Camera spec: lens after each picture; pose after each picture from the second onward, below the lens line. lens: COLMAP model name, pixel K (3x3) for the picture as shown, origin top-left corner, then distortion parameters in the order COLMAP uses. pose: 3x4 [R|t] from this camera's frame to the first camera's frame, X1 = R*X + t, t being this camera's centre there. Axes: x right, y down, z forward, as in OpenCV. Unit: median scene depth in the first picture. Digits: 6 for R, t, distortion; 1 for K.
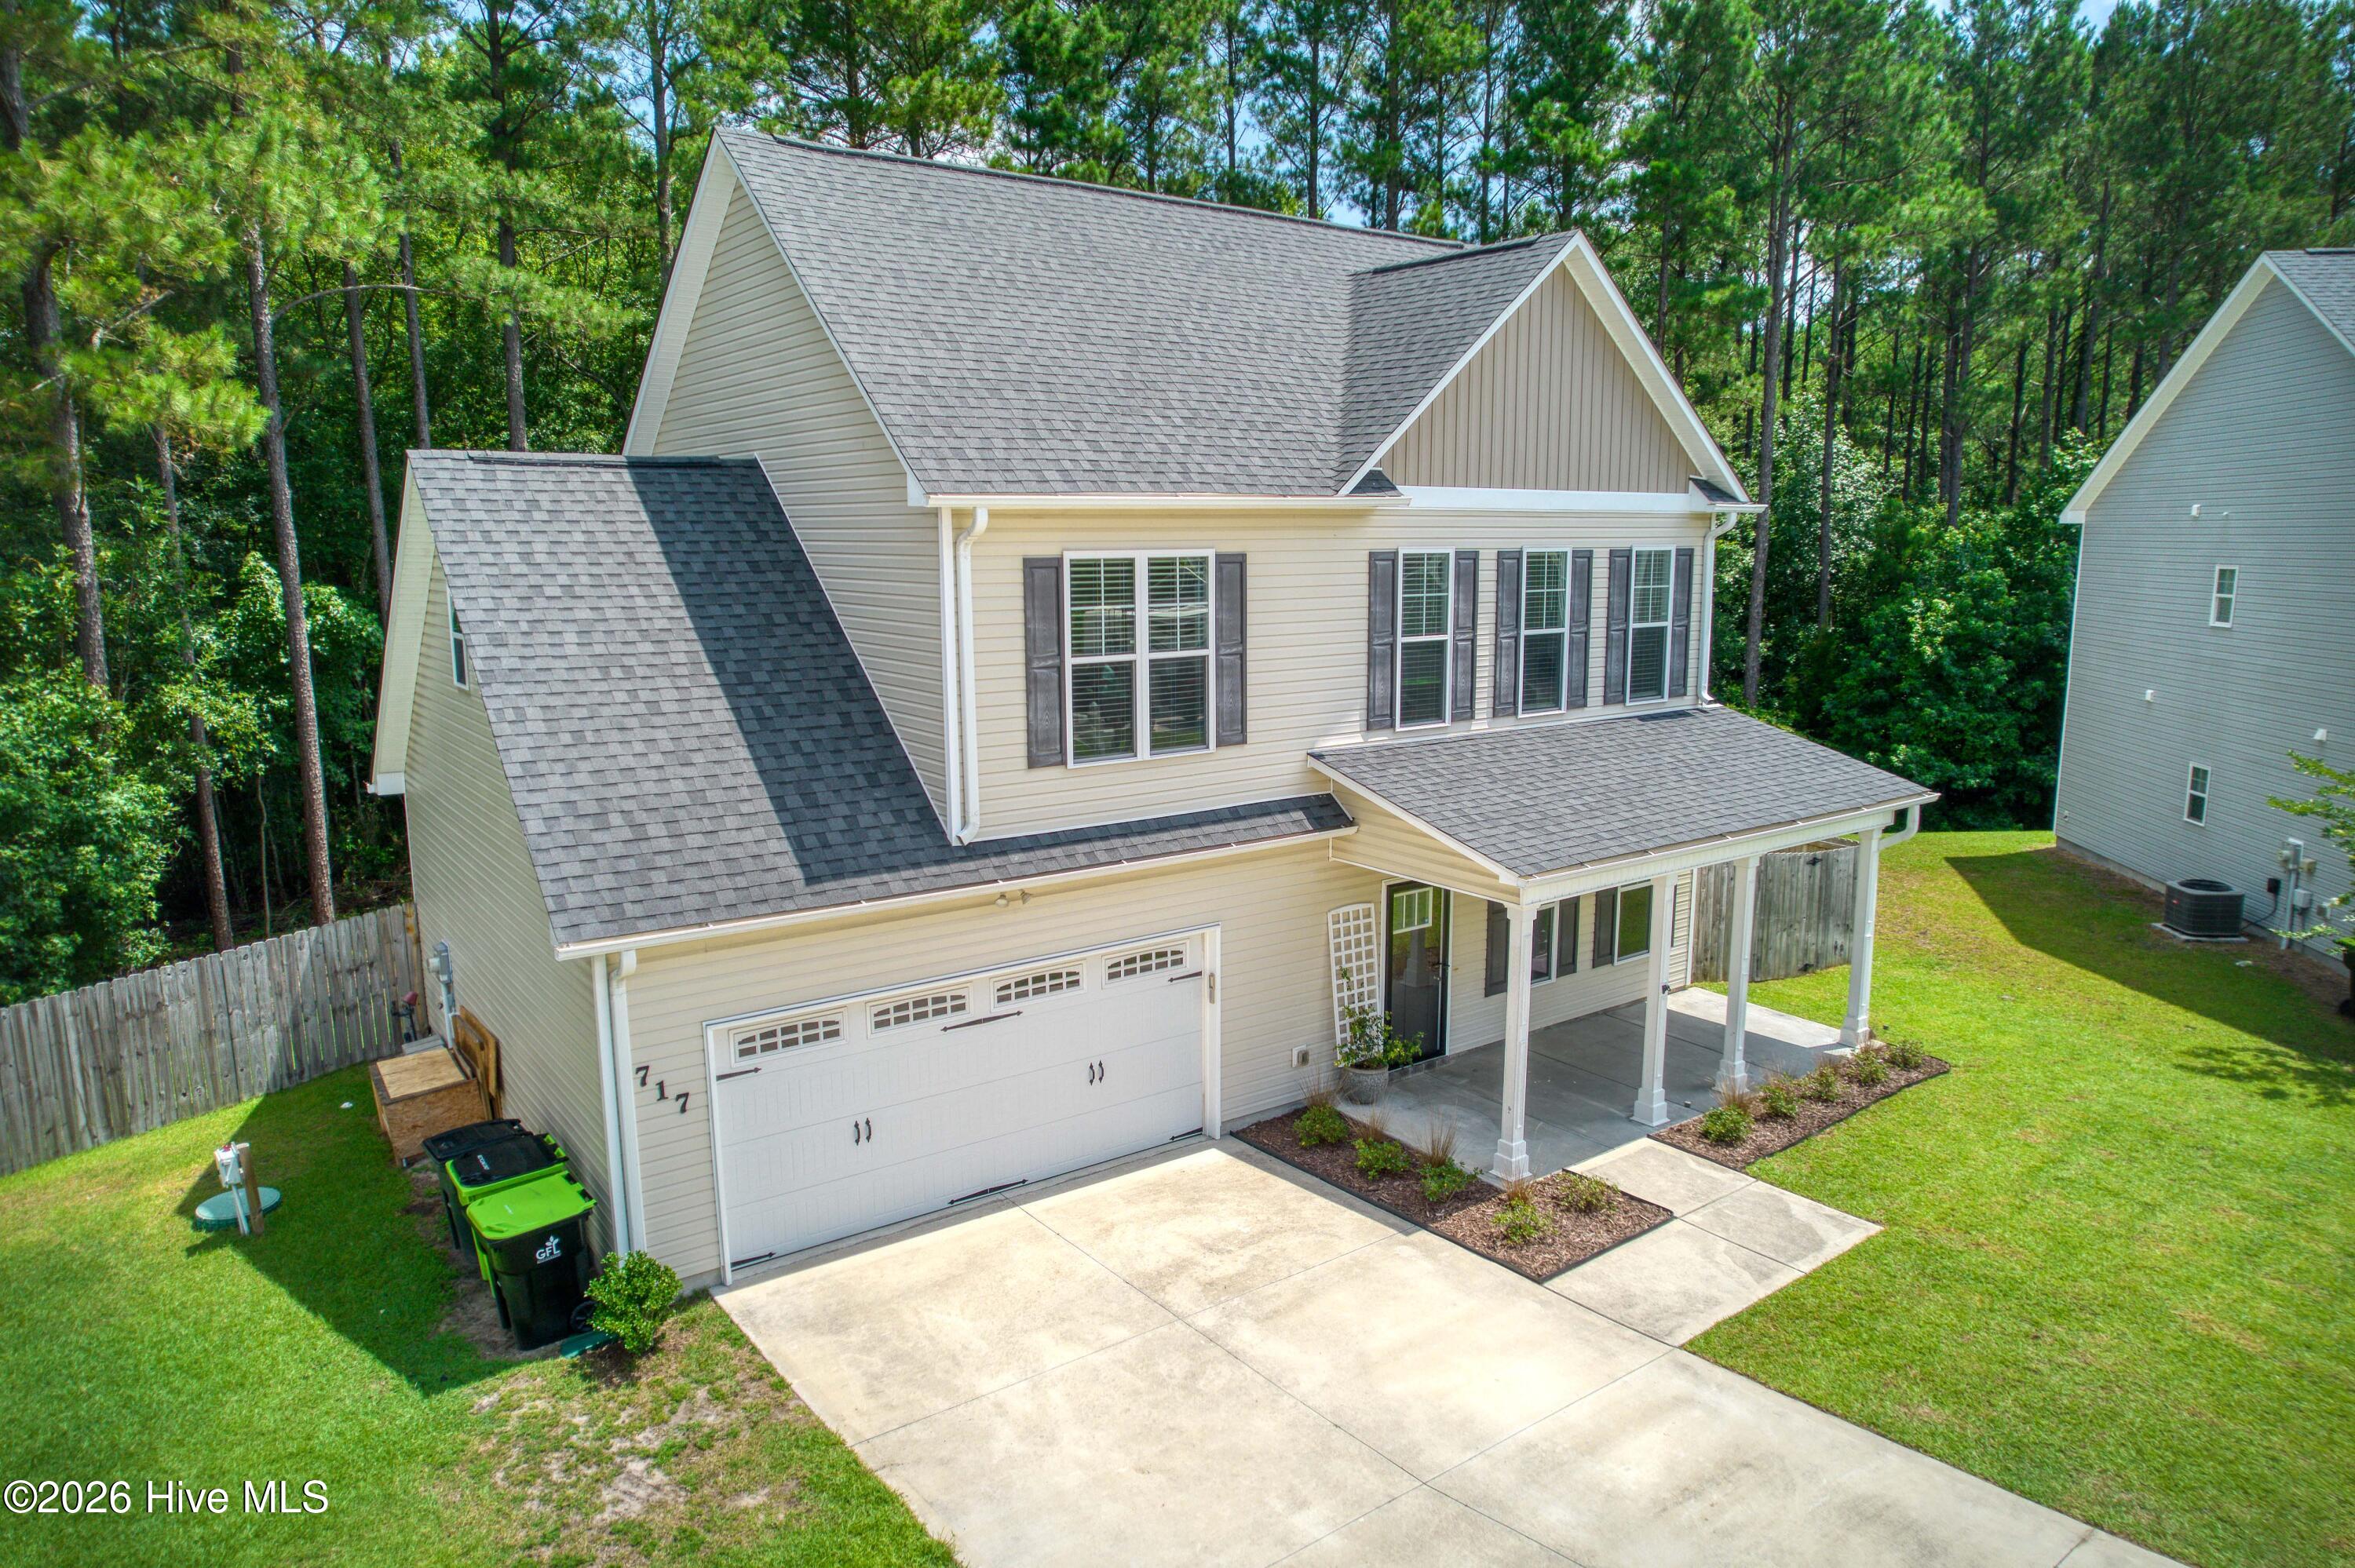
lens RADIAL K [[1505.4, 0, 1177.5], [0, 1505.4, 784.0], [0, 0, 1]] dist [-0.072132, 0.071836]
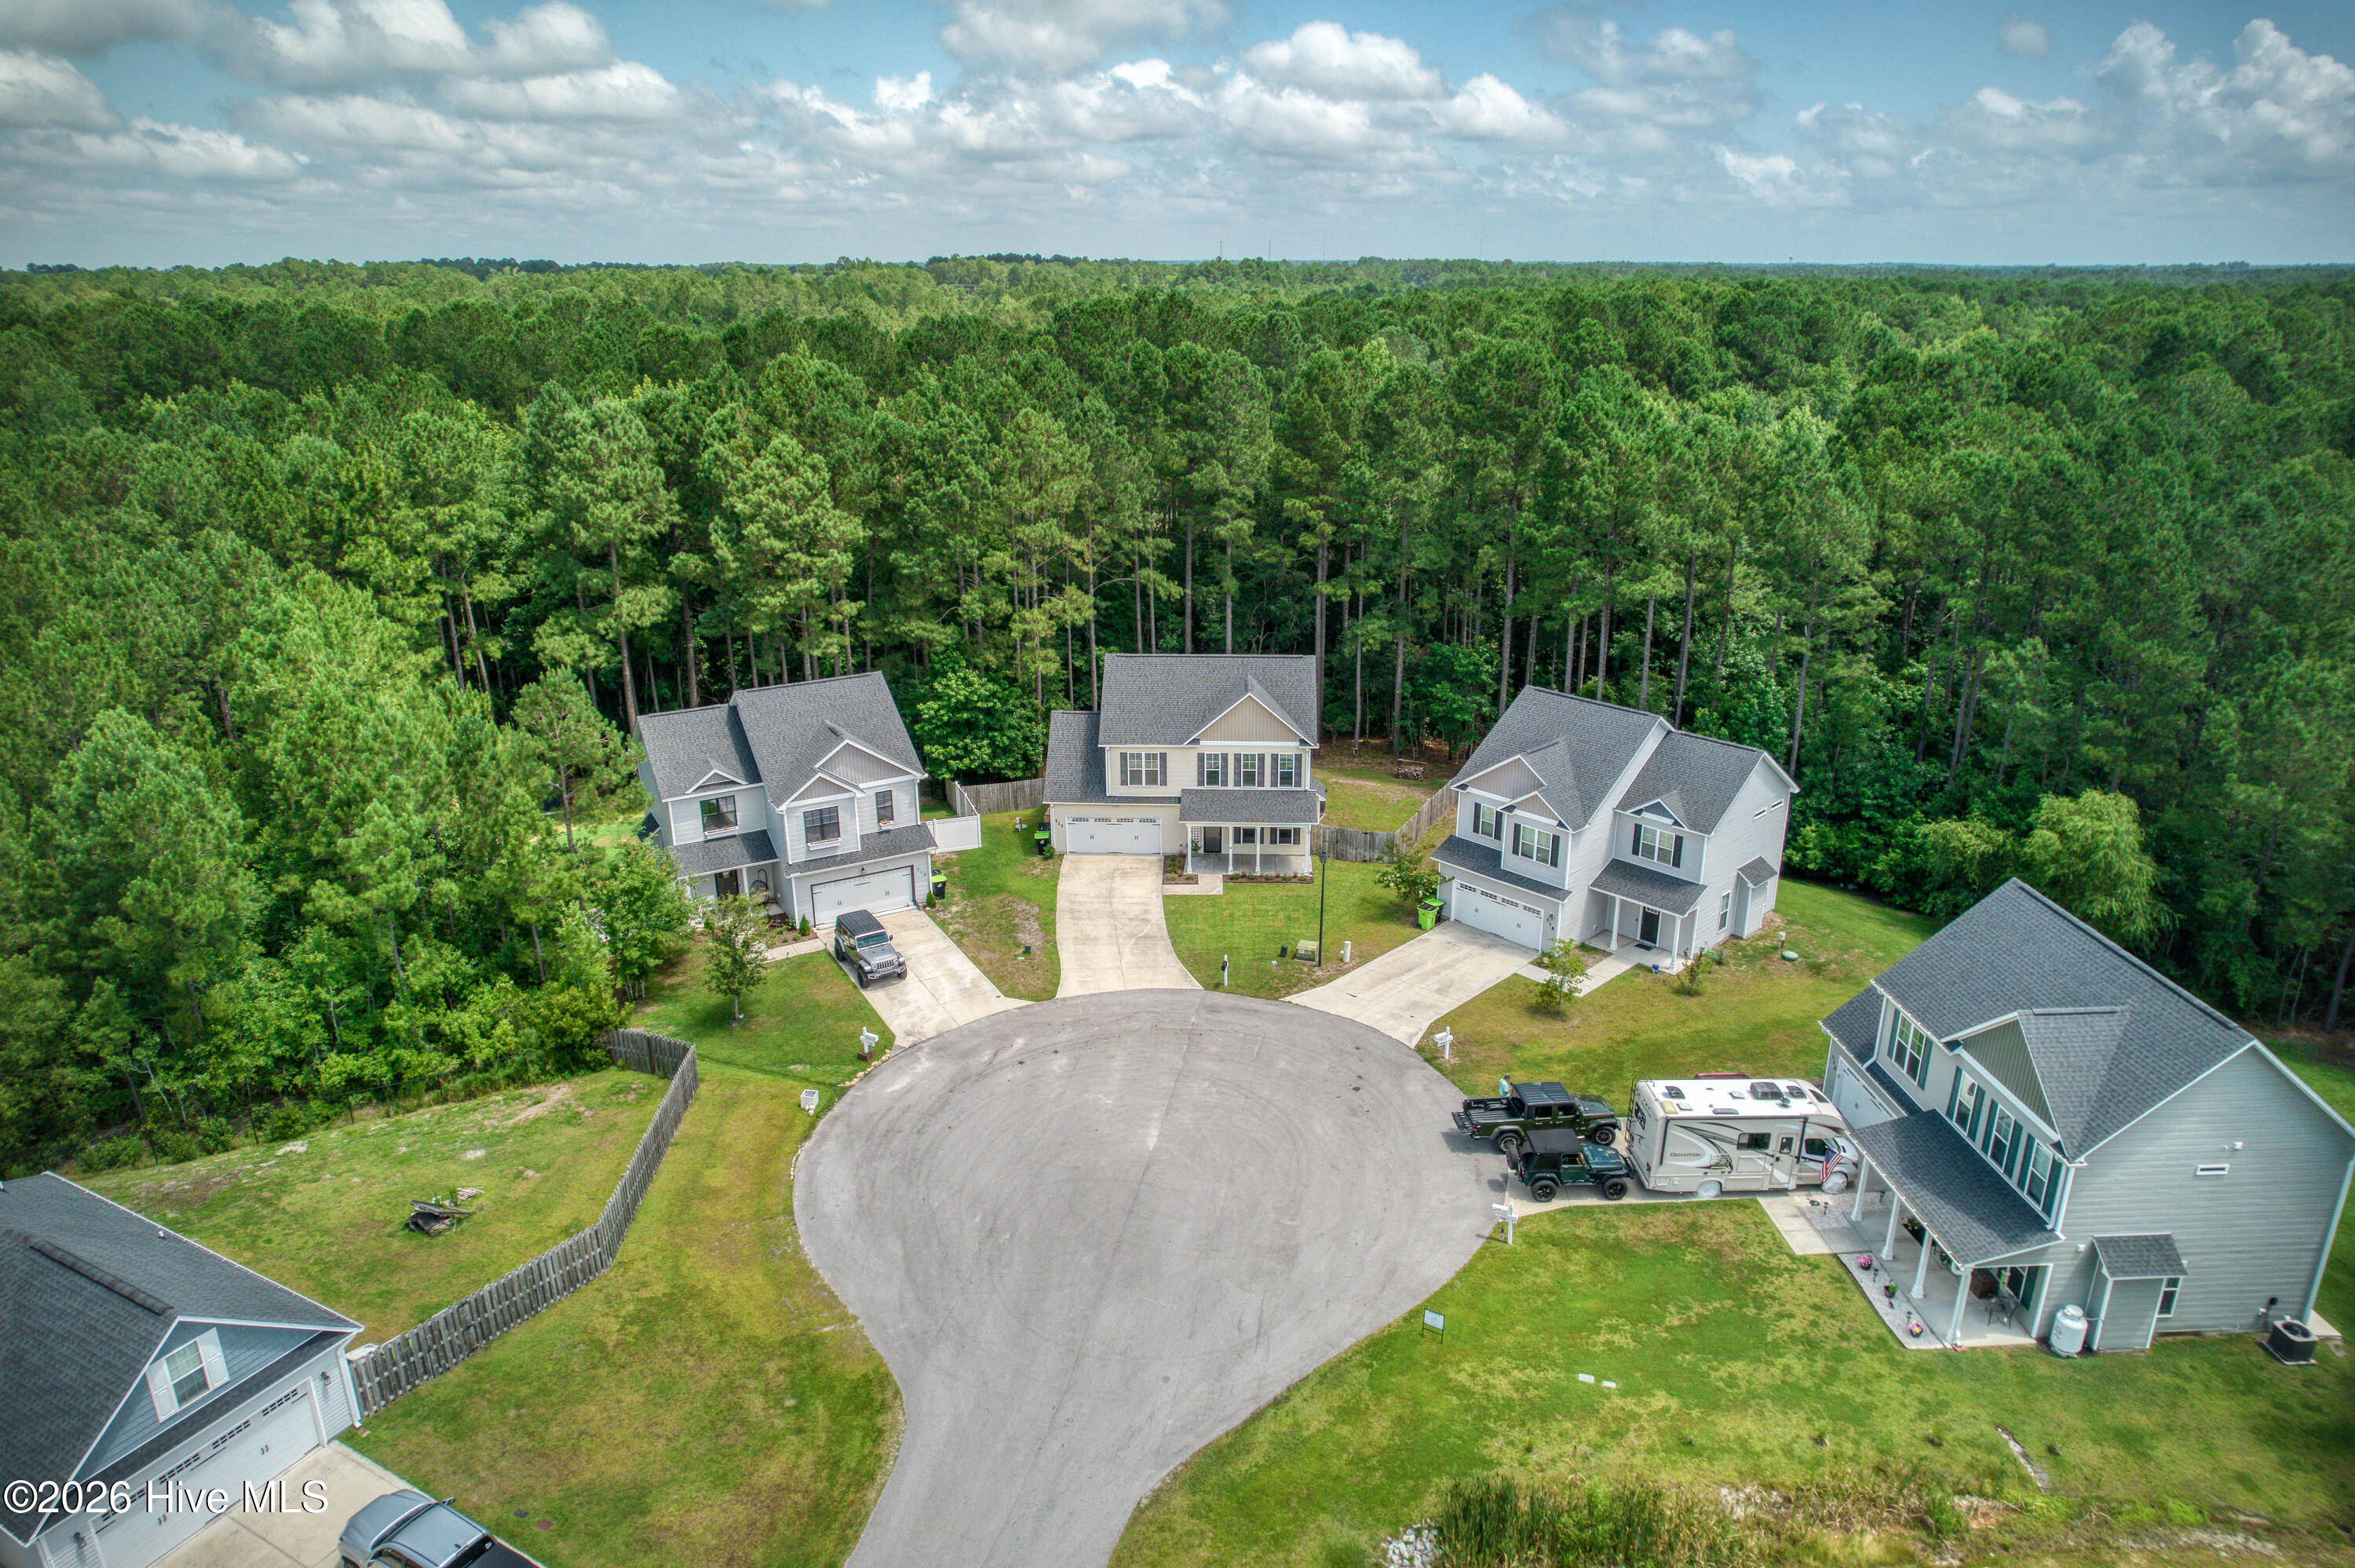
lens RADIAL K [[1505.4, 0, 1177.5], [0, 1505.4, 784.0], [0, 0, 1]] dist [-0.072132, 0.071836]
pose [[0.780125, 0.210243, -0.589239, 3.280262], [-0.102300, 0.972034, 0.211386, -1.186721], [0.617203, -0.104628, 0.779816, -3.217477]]
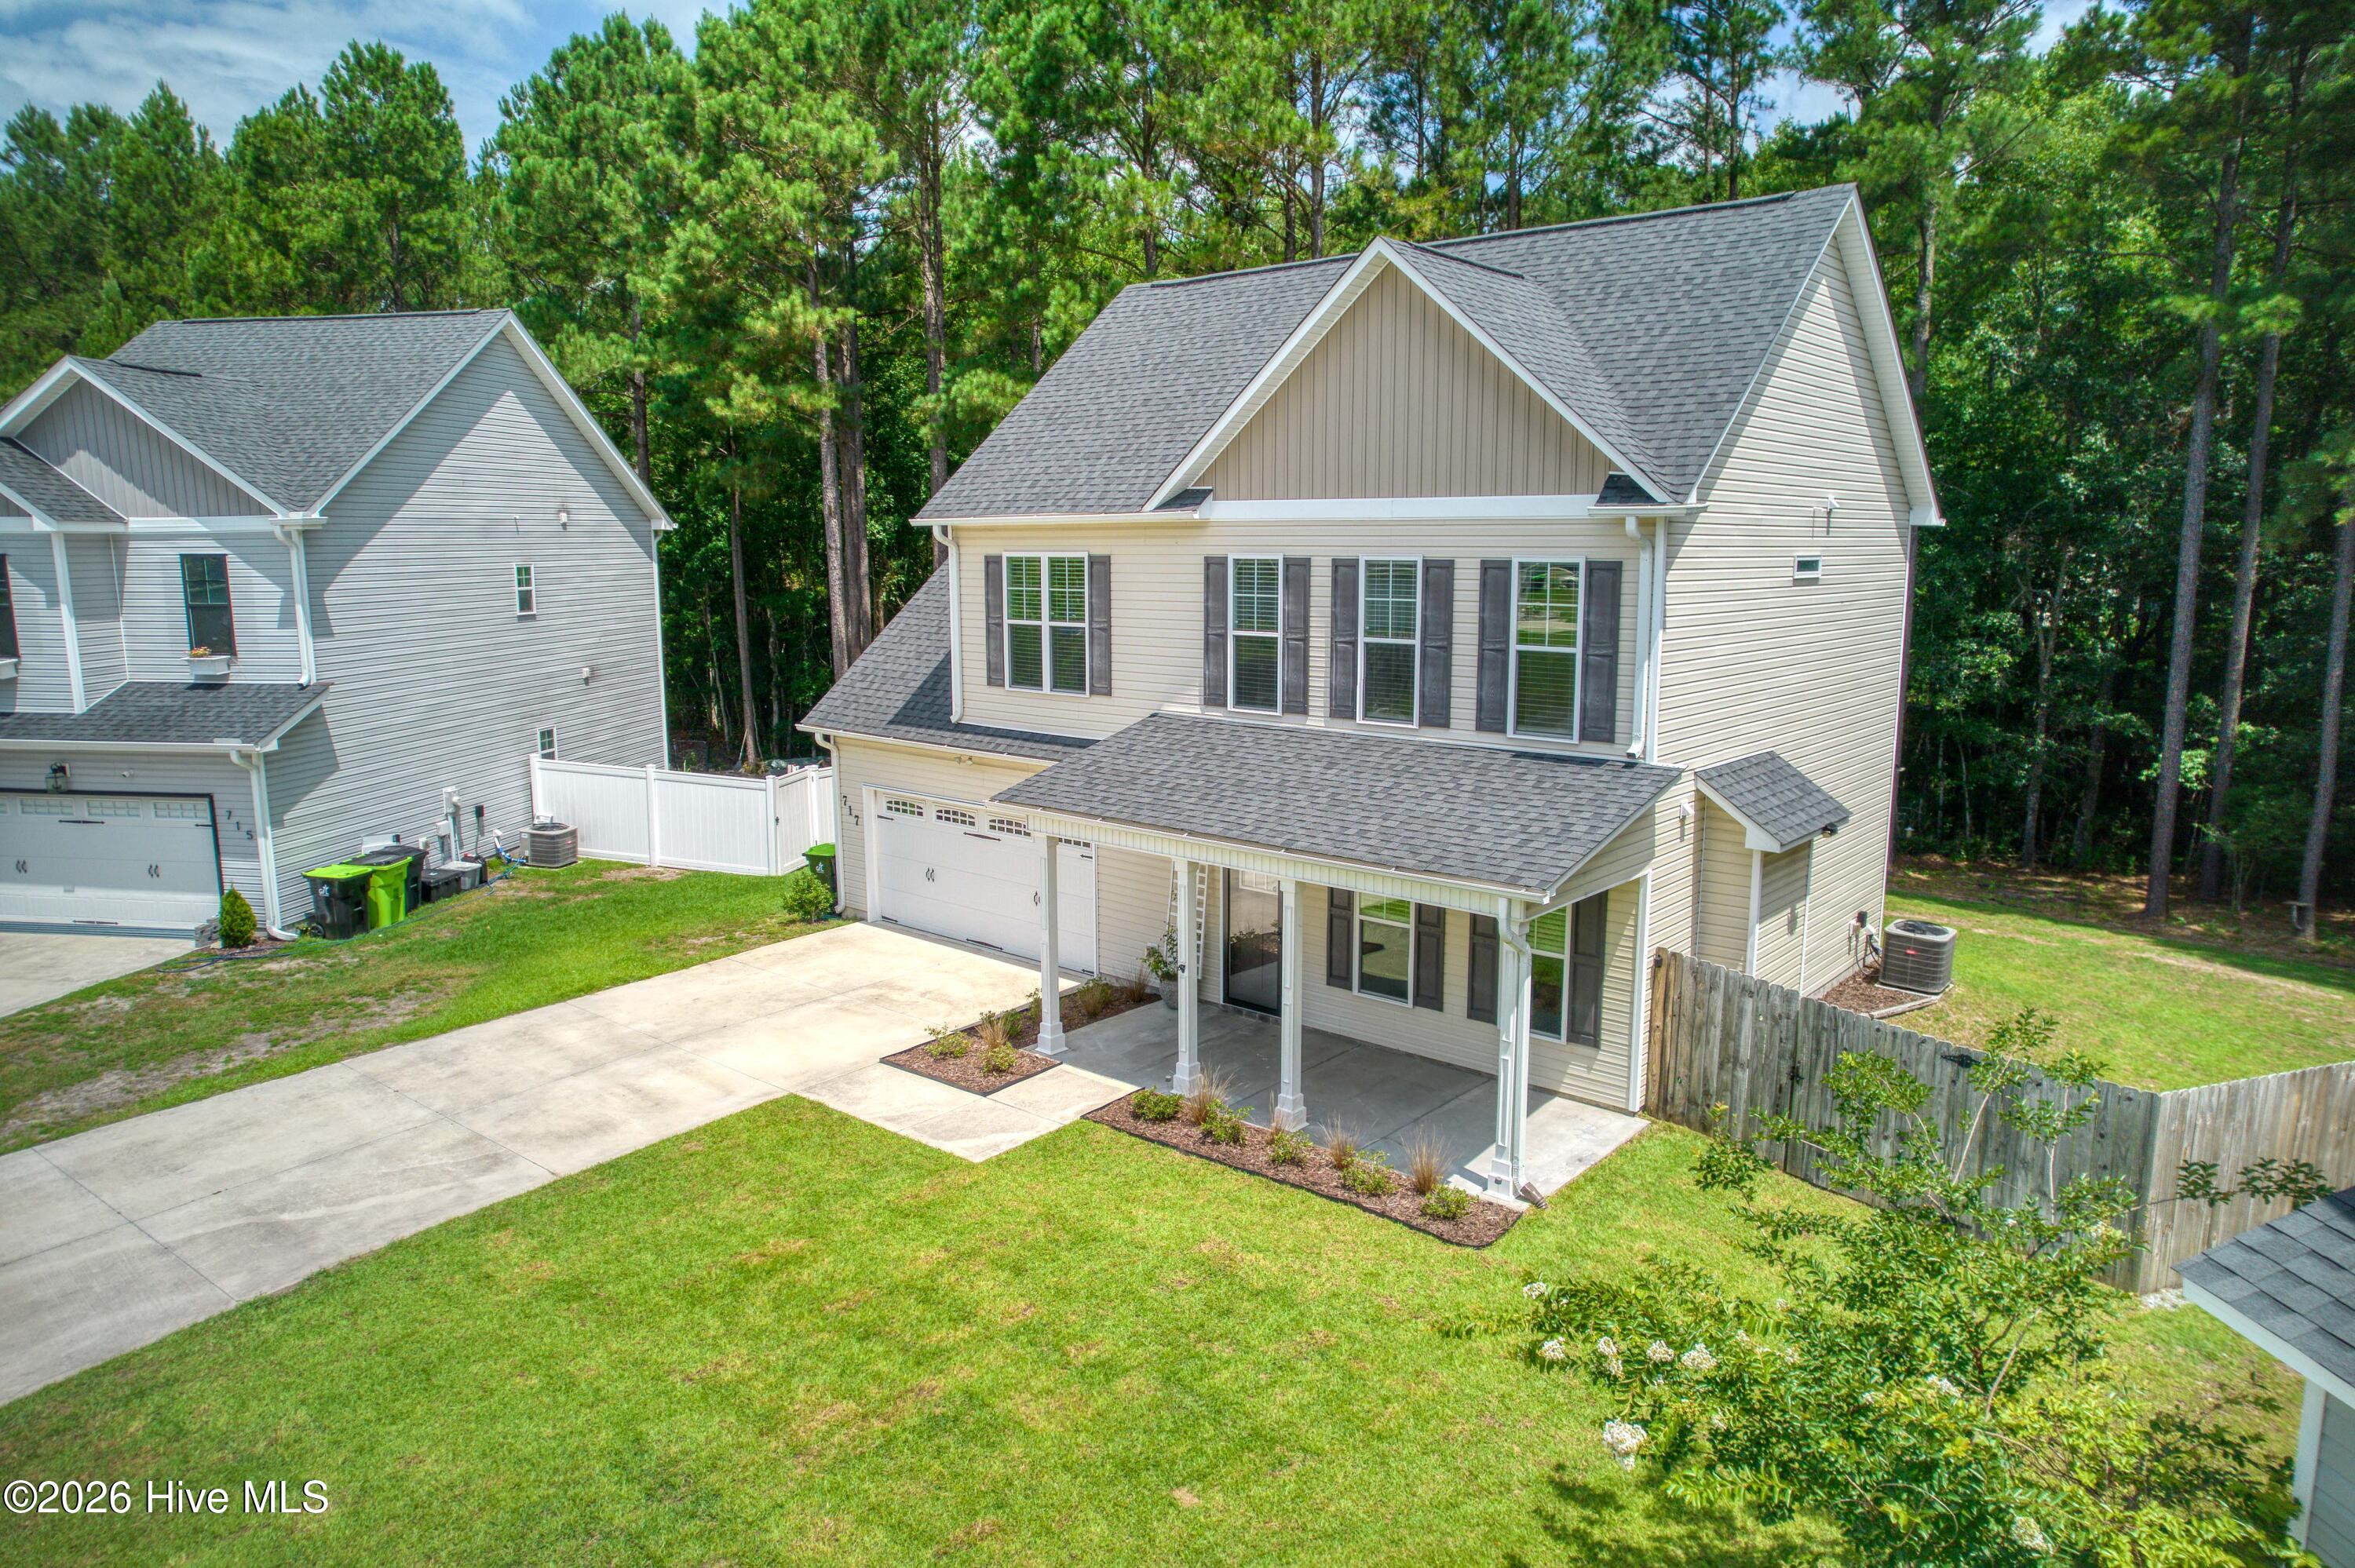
lens RADIAL K [[1505.4, 0, 1177.5], [0, 1505.4, 784.0], [0, 0, 1]] dist [-0.072132, 0.071836]
pose [[0.218986, 0.163852, -0.961872, 1.376882], [-0.158042, 0.978738, 0.130745, -0.136108], [0.962844, 0.123385, 0.240225, 0.743398]]
